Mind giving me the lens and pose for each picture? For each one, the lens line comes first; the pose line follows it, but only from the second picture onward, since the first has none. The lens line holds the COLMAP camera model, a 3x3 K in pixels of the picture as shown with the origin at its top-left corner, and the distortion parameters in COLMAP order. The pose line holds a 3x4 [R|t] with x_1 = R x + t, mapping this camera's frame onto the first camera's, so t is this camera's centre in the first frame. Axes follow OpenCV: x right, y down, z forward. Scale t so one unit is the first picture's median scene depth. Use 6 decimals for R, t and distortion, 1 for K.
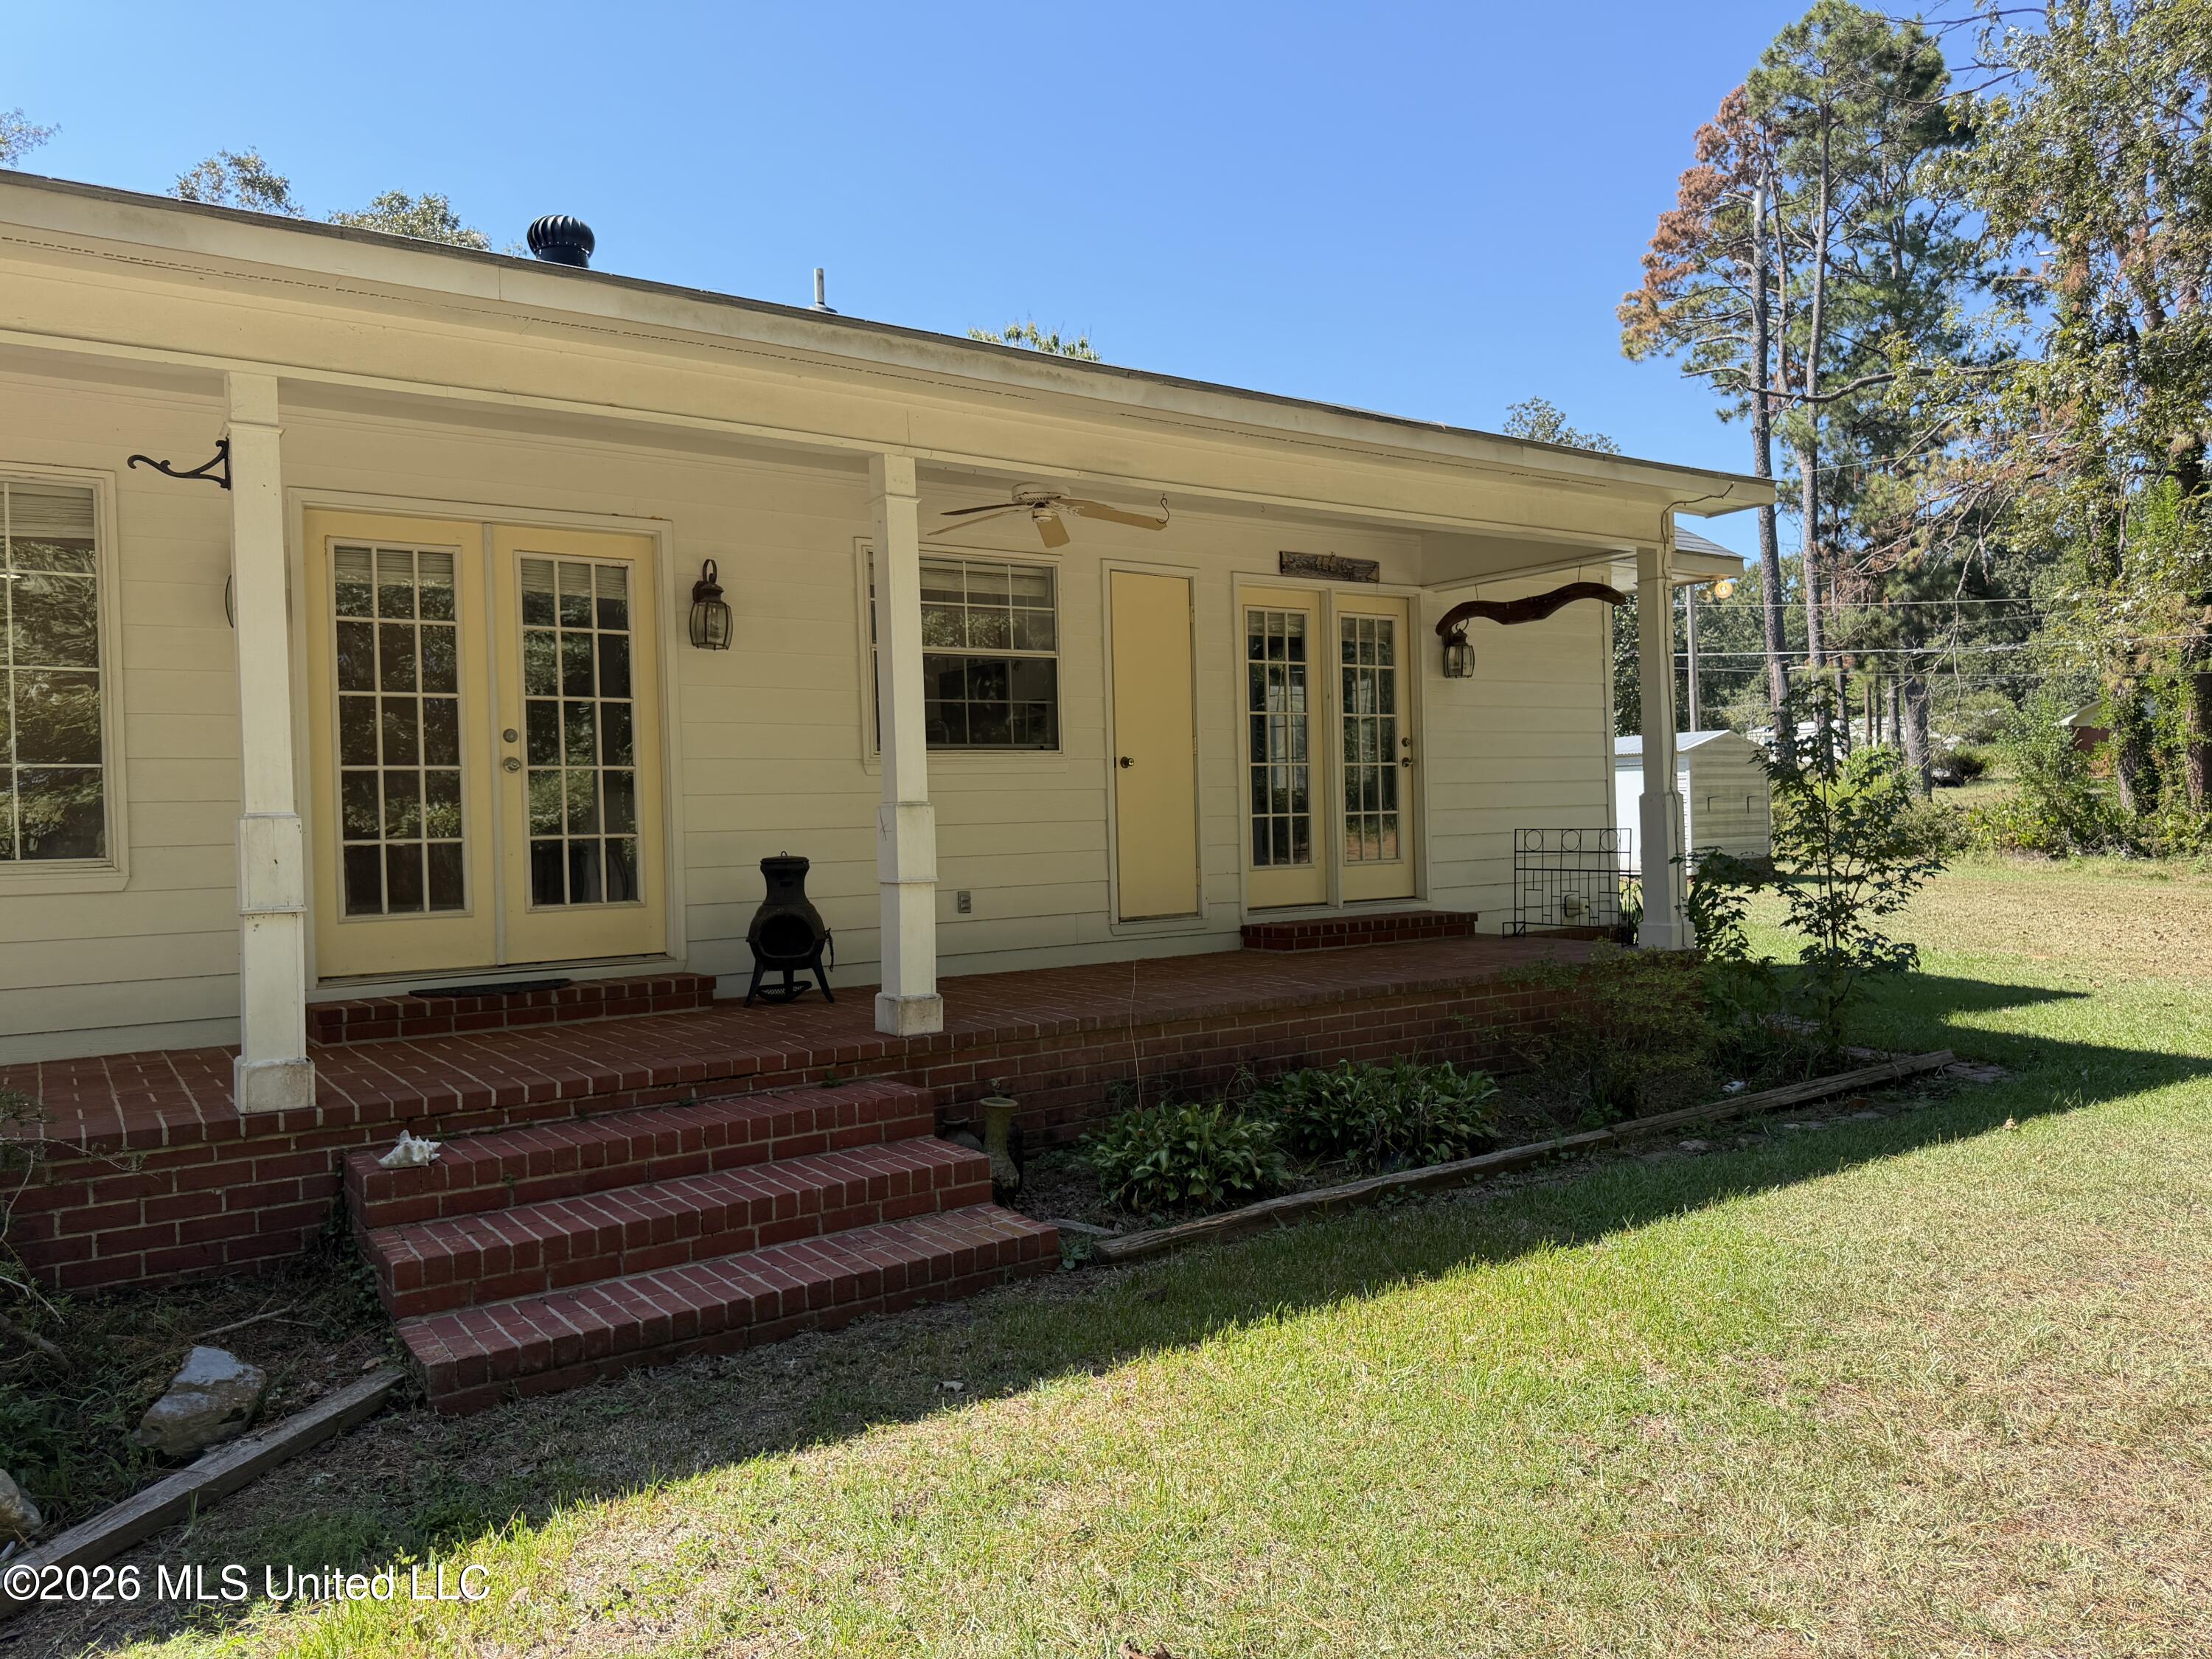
lens RADIAL K [[1589.4, 0, 1092.3], [0, 1589.4, 833.9], [0, 0, 1]] dist [0.035589, -0.023821]
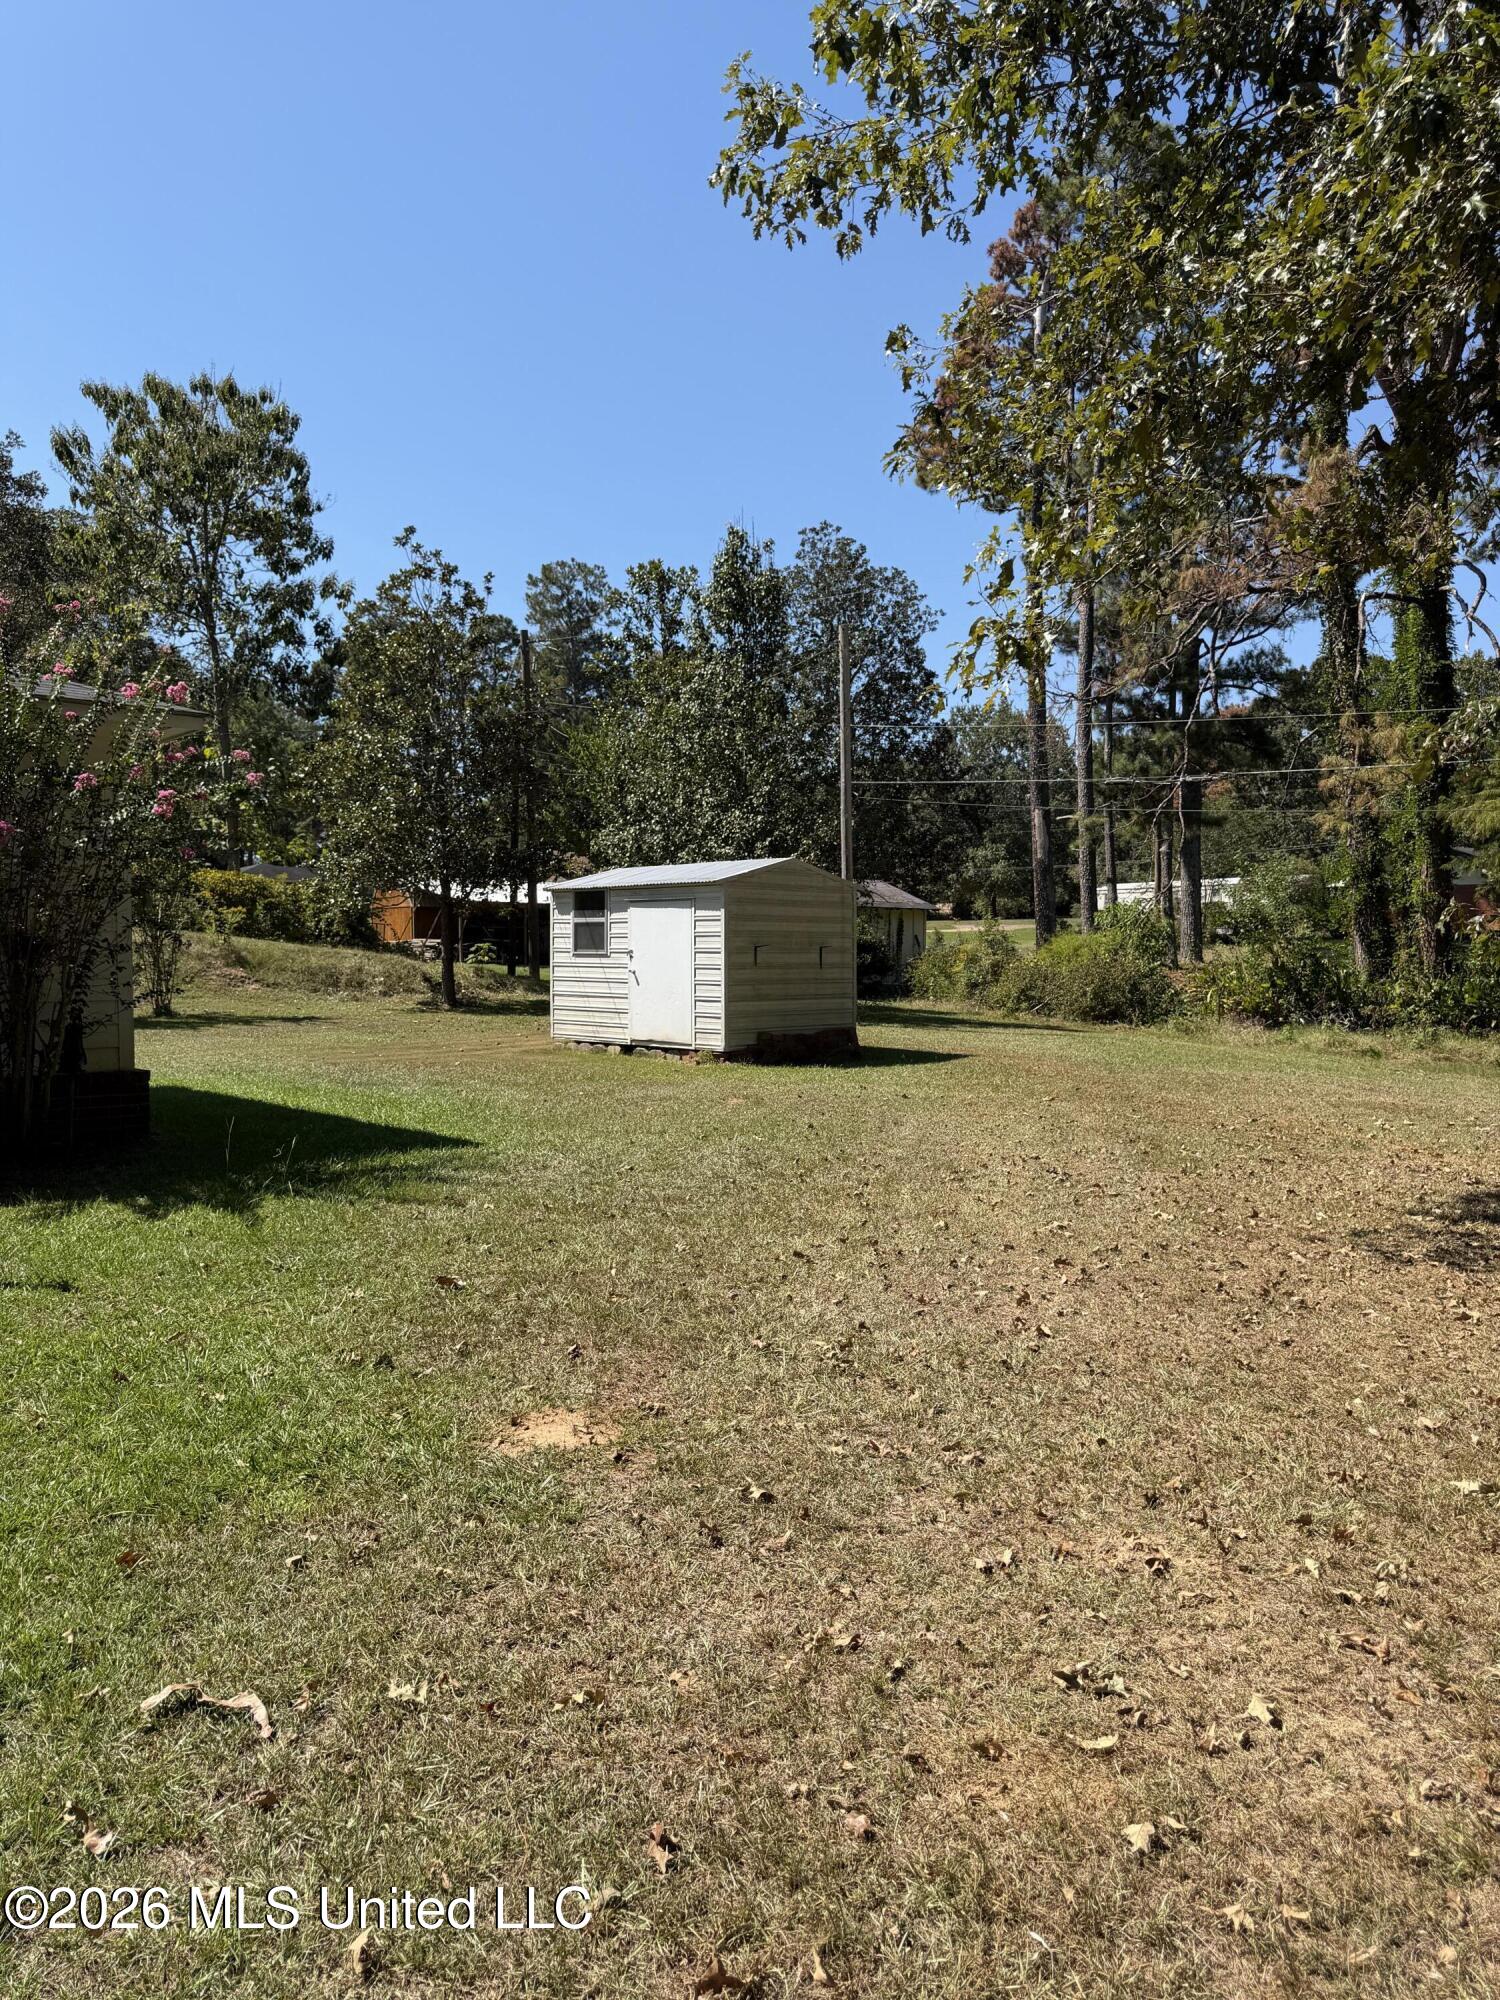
lens RADIAL K [[1437.1, 0, 749.3], [0, 1437.1, 1006.5], [0, 0, 1]] dist [0.035589, -0.023821]
pose [[0.990755, 0.021992, 0.133872, 0.185957], [-0.025306, 0.999413, 0.023104, -0.006383], [-0.133285, -0.026278, 0.990729, 0.225304]]
